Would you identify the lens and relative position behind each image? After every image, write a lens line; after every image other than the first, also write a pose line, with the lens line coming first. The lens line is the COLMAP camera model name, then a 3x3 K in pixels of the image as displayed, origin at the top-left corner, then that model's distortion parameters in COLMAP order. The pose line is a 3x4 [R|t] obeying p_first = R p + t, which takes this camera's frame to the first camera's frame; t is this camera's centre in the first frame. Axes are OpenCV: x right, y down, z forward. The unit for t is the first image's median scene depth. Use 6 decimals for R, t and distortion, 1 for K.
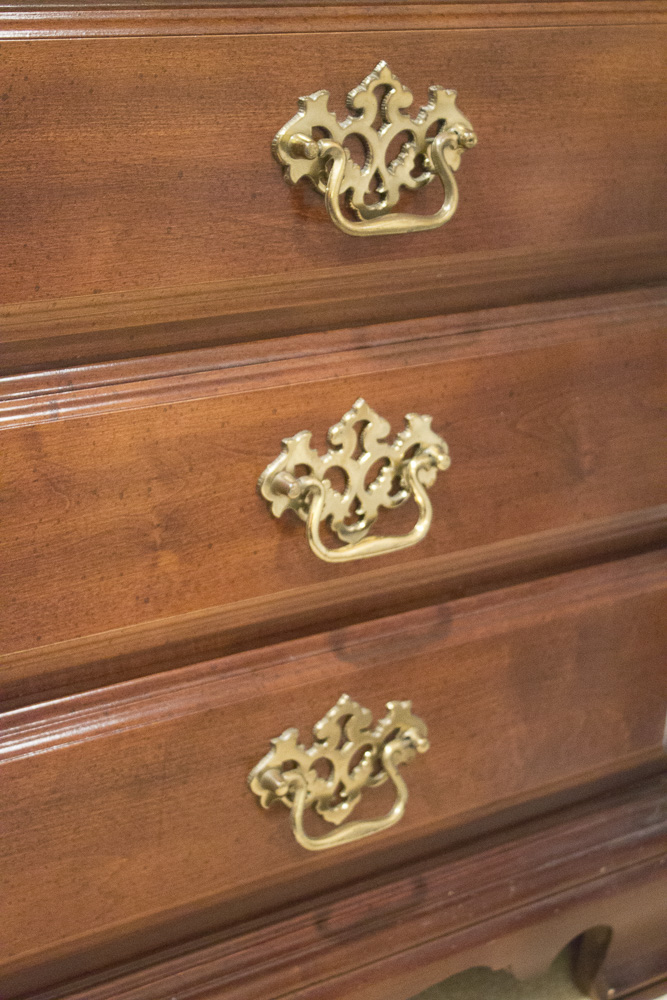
lens RADIAL K [[1850.5, 0, 333.8], [0, 1850.5, 500.1], [0, 0, 1]] dist [0.034165, 0.000000]
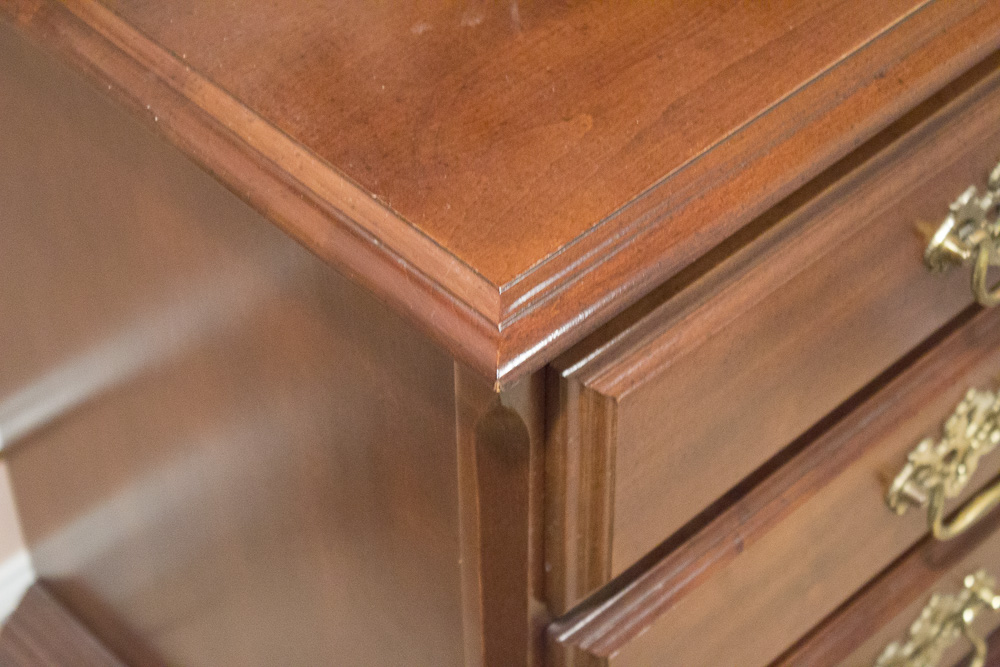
lens RADIAL K [[2385.6, 0, 497.9], [0, 2385.6, 333.1], [0, 0, 1]] dist [0.041490, 0.000000]
pose [[0.986580, -0.153055, 0.056871, -0.304830], [0.115732, 0.901197, 0.417672, -0.646286], [-0.115179, -0.405485, 0.906816, -0.119955]]
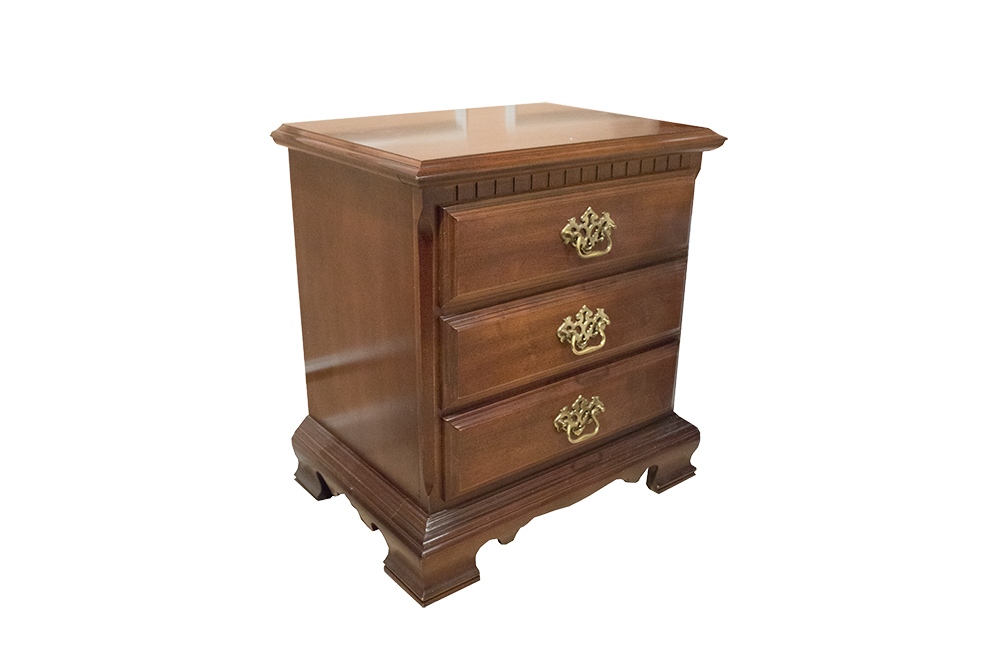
lens RADIAL K [[843.2, 0, 499.5], [0, 843.2, 328.3], [0, 0, 1]] dist [-0.087739, 0.000068]
pose [[0.997618, -0.058624, 0.036365, -0.194400], [0.058340, 0.998258, 0.008842, -0.035609], [-0.036820, -0.006699, 0.999299, -0.502296]]
